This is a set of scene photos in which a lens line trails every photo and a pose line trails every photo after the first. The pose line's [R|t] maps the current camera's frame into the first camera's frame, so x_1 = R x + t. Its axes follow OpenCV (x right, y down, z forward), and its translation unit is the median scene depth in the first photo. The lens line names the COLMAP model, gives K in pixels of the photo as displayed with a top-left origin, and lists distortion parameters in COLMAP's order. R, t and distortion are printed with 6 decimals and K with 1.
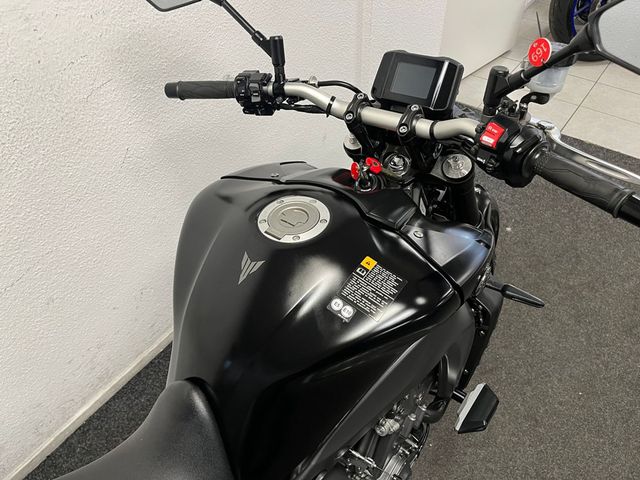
lens RADIAL K [[484.2, 0, 322.0], [0, 484.2, 237.7], [0, 0, 1]] dist [0.086508, -0.130575]
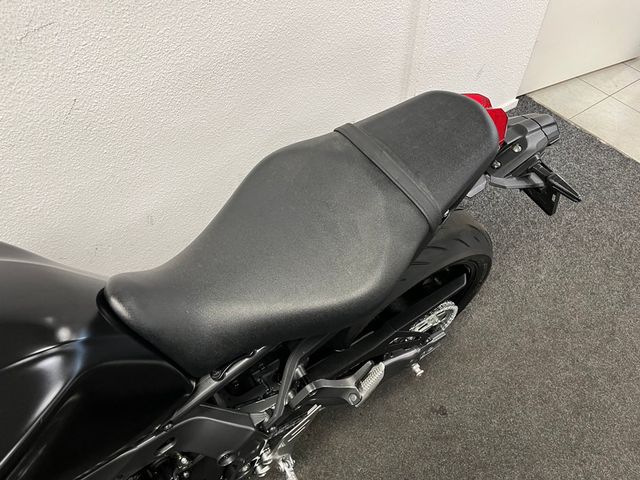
lens RADIAL K [[484.2, 0, 322.0], [0, 484.2, 237.7], [0, 0, 1]] dist [0.086508, -0.130575]
pose [[0.950112, 0.247263, -0.190128, 0.255701], [-0.231123, 0.967437, 0.103189, -0.121781], [0.209452, -0.054098, 0.976321, 0.169652]]
